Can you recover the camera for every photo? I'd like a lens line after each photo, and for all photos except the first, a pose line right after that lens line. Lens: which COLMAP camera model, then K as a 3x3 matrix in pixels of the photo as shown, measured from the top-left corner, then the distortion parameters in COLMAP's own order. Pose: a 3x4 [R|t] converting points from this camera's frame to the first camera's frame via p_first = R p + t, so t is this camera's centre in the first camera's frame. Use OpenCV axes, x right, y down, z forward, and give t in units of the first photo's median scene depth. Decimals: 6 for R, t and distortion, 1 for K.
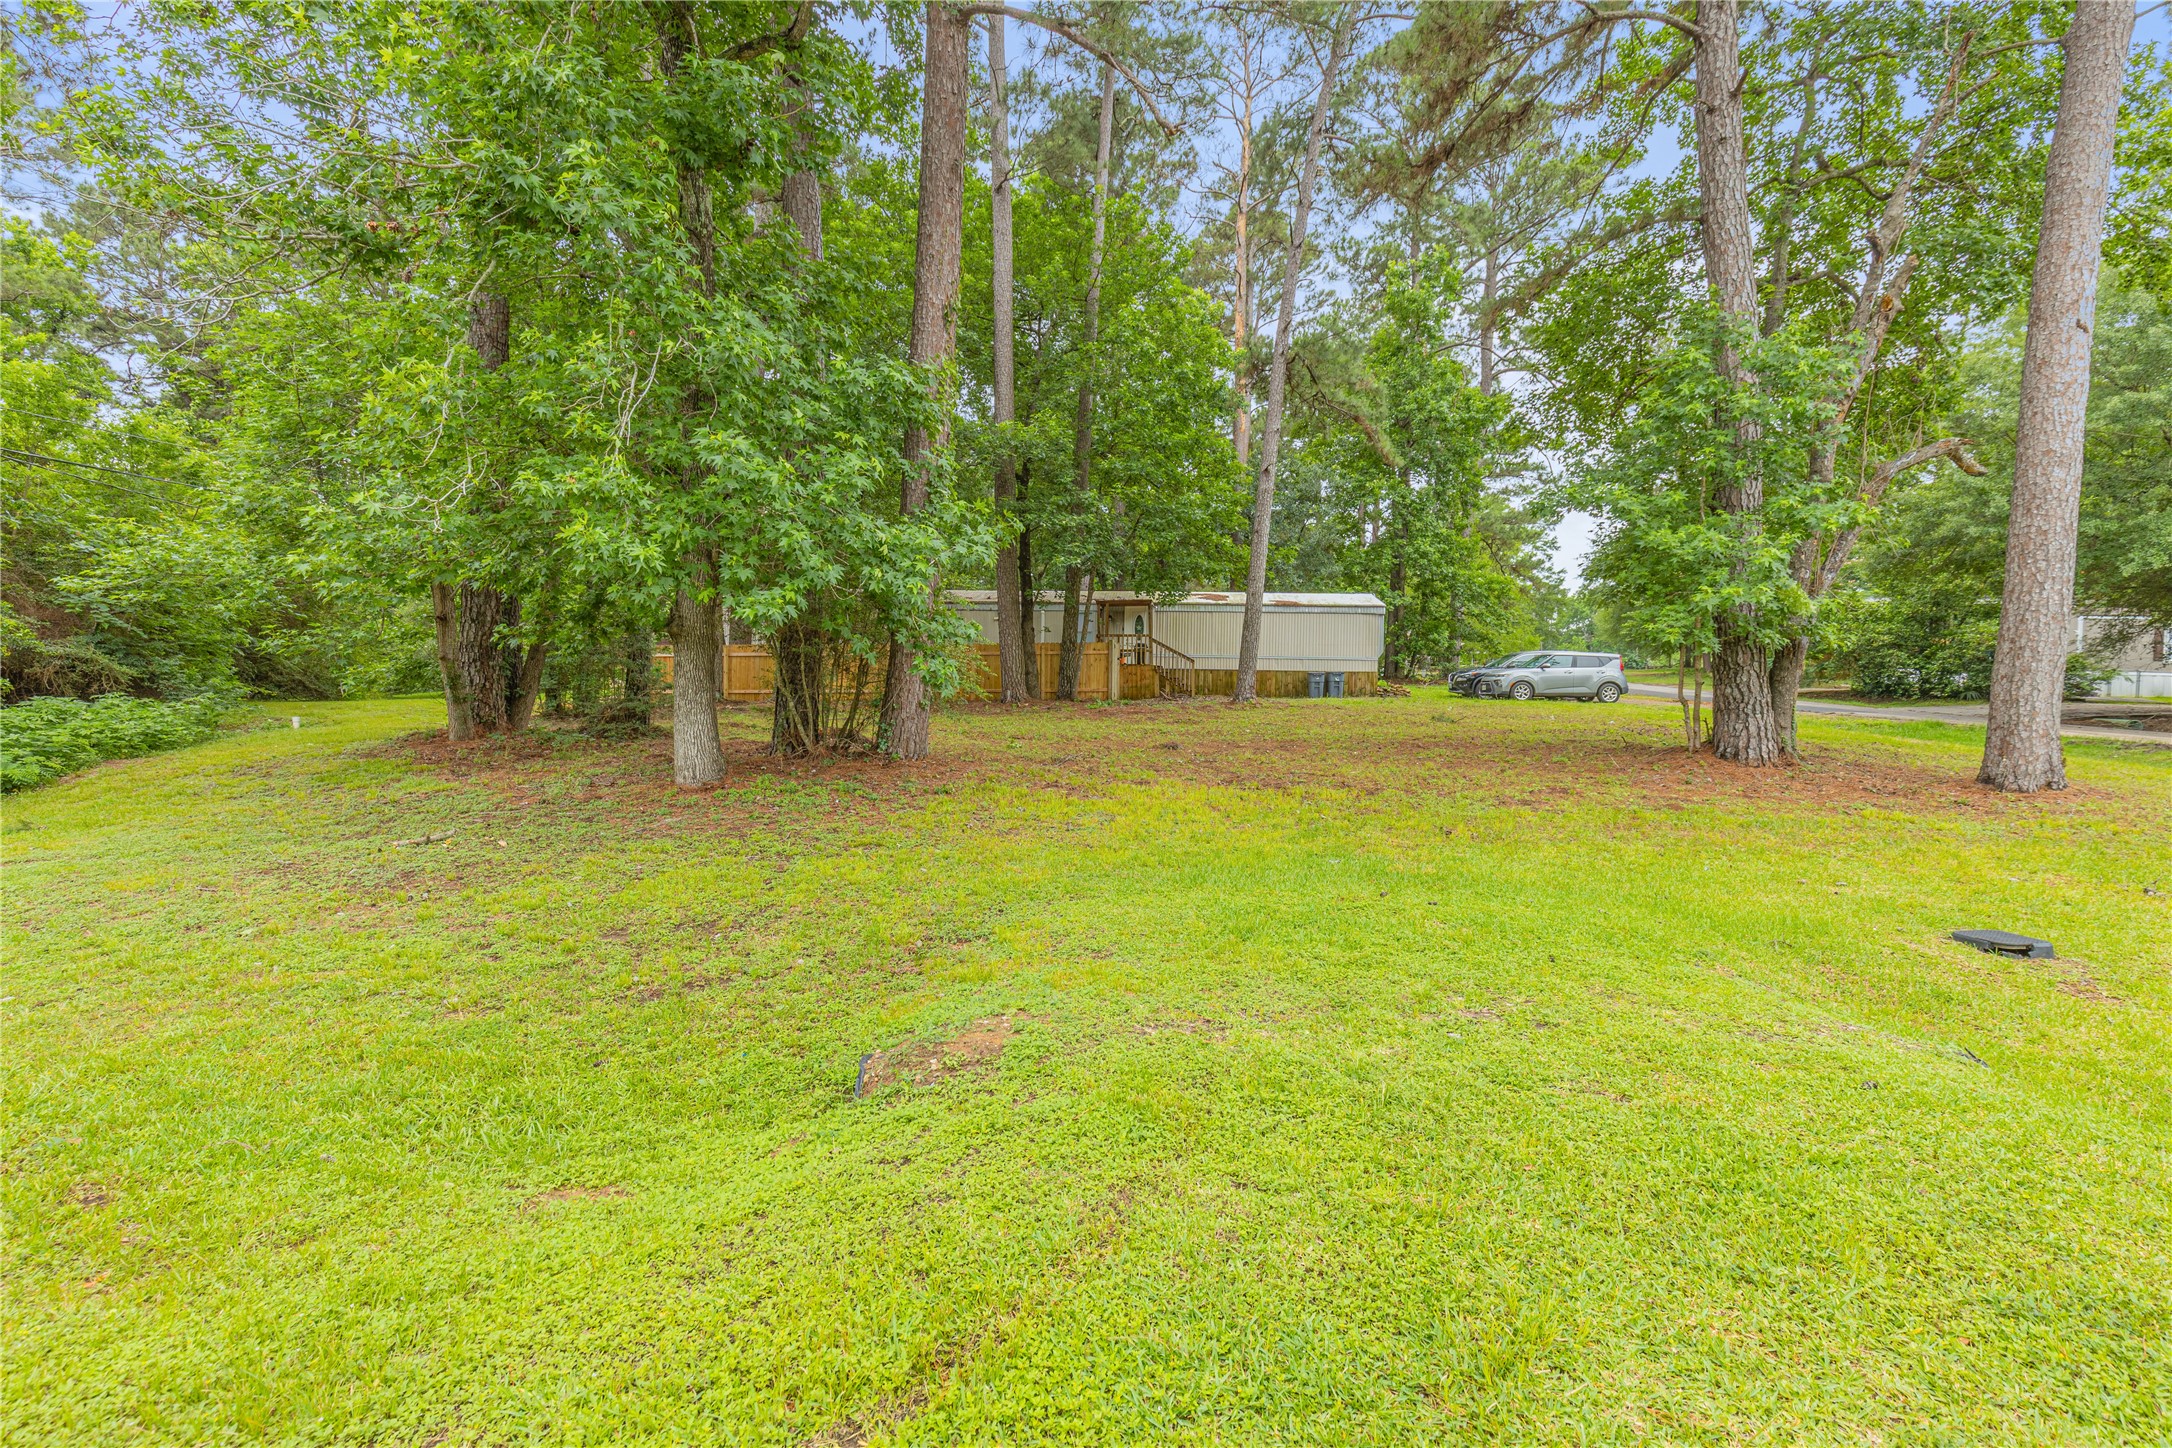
lens RADIAL K [[988.5, 0, 1076.1], [0, 988.5, 727.7], [0, 0, 1]] dist [0.007445, -0.000270]
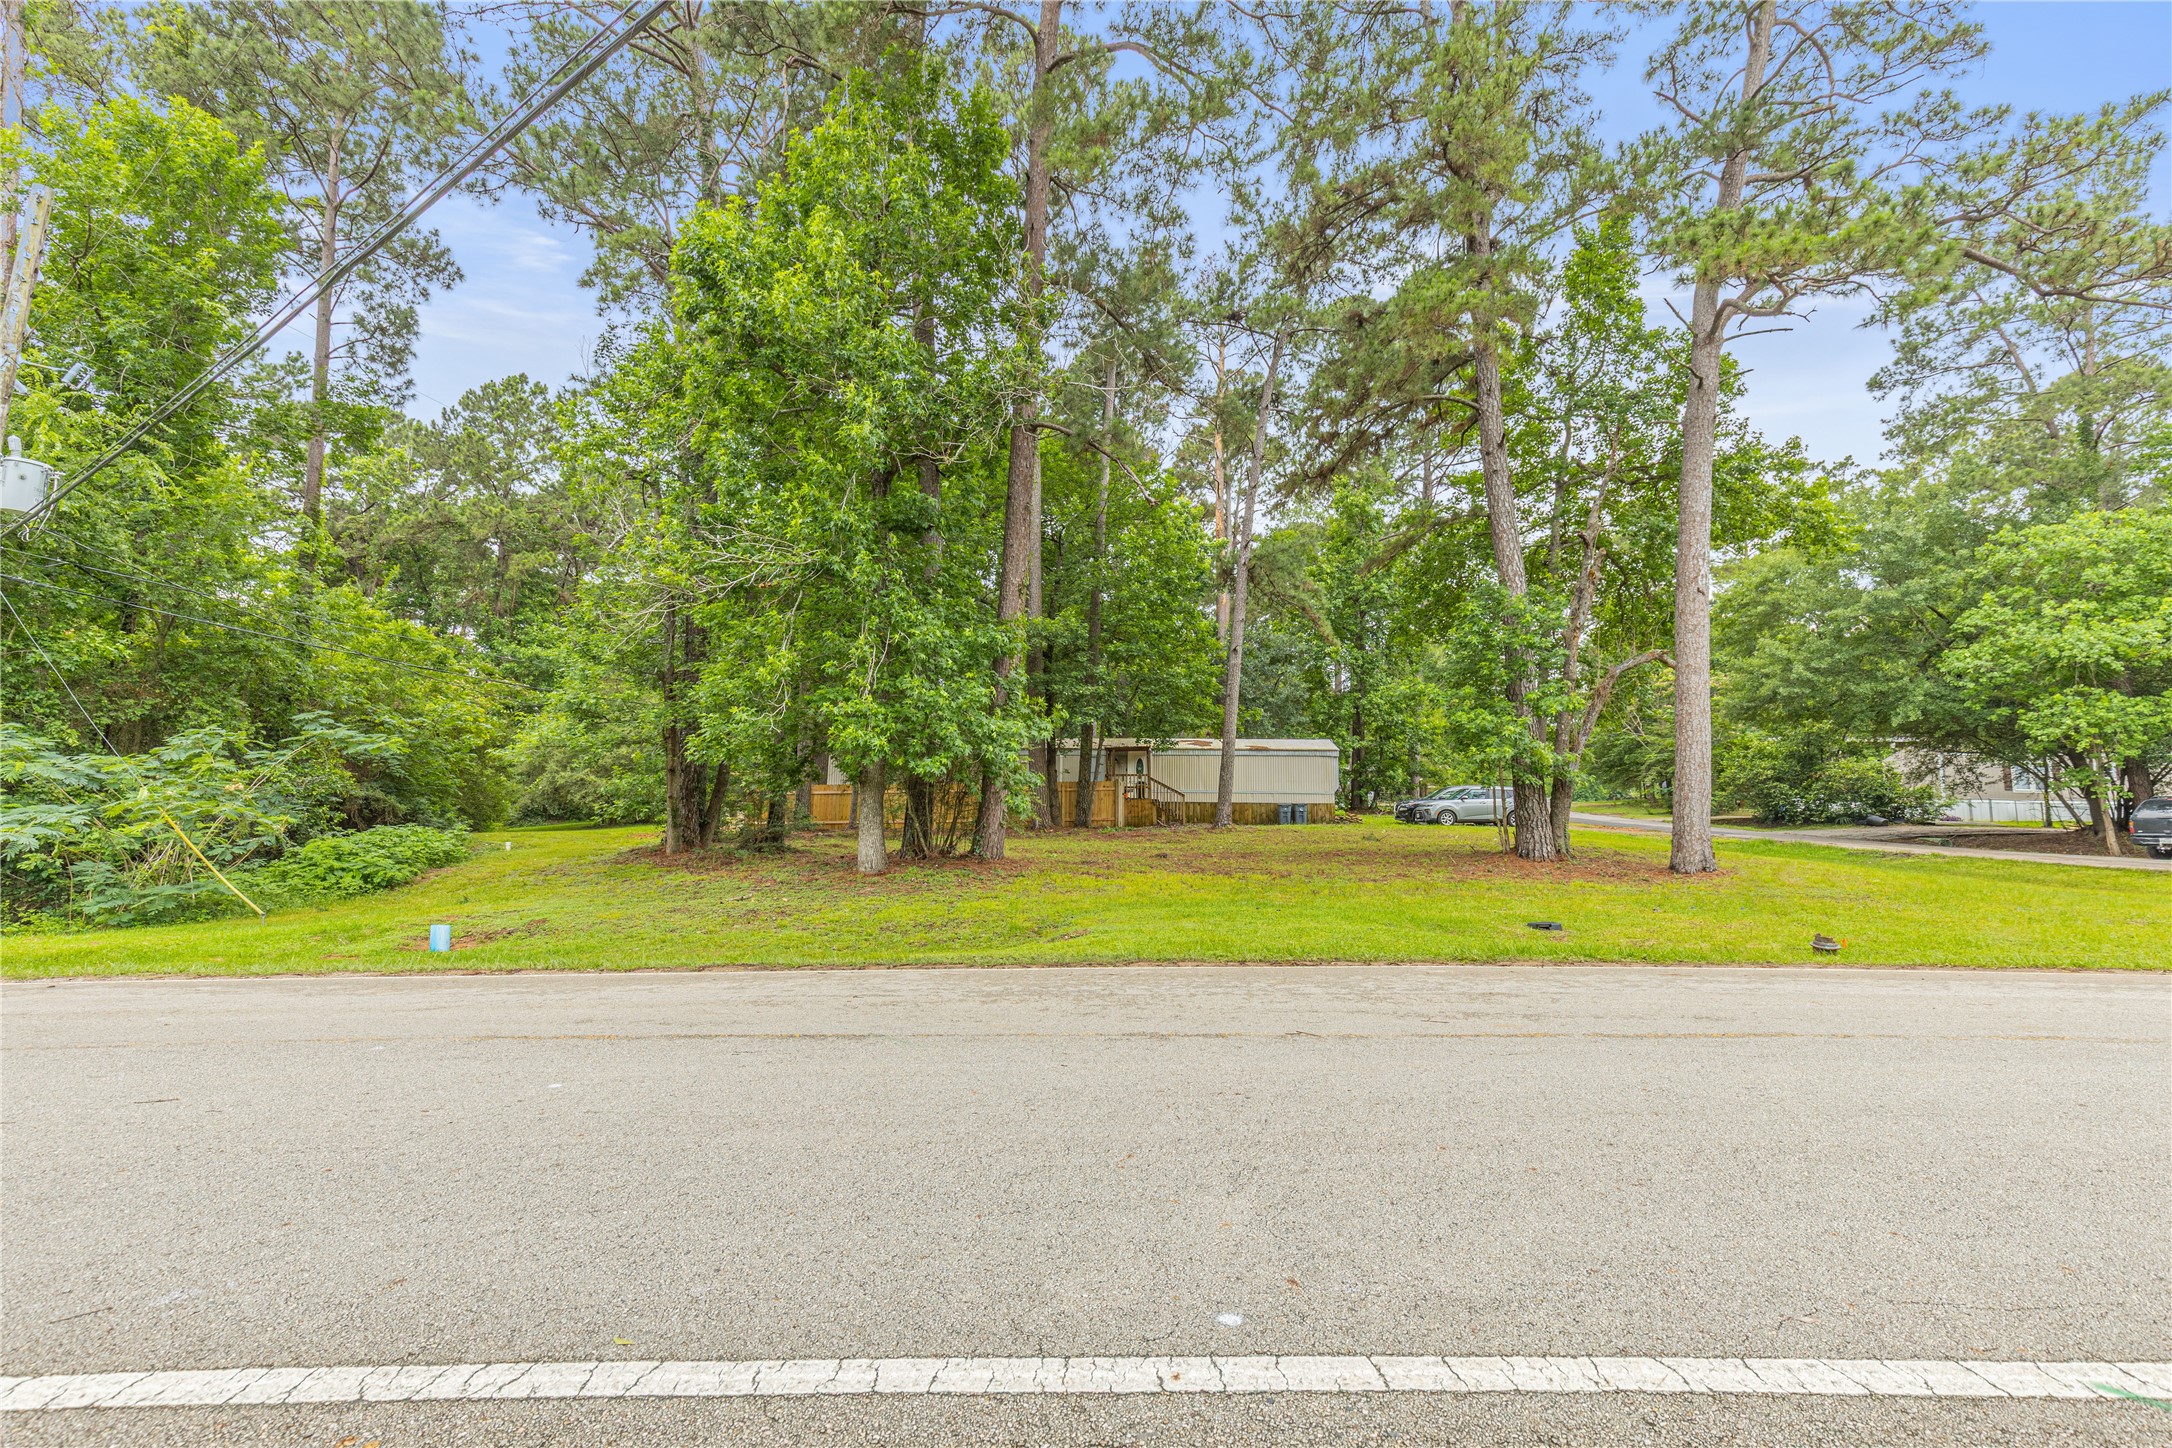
lens RADIAL K [[988.5, 0, 1083.6], [0, 988.5, 727.4], [0, 0, 1]] dist [0.007445, -0.000270]
pose [[0.999967, -0.006522, 0.004829, -0.013611], [0.007119, 0.990656, -0.136200, 0.017306], [-0.003895, 0.136229, 0.990670, -0.258628]]
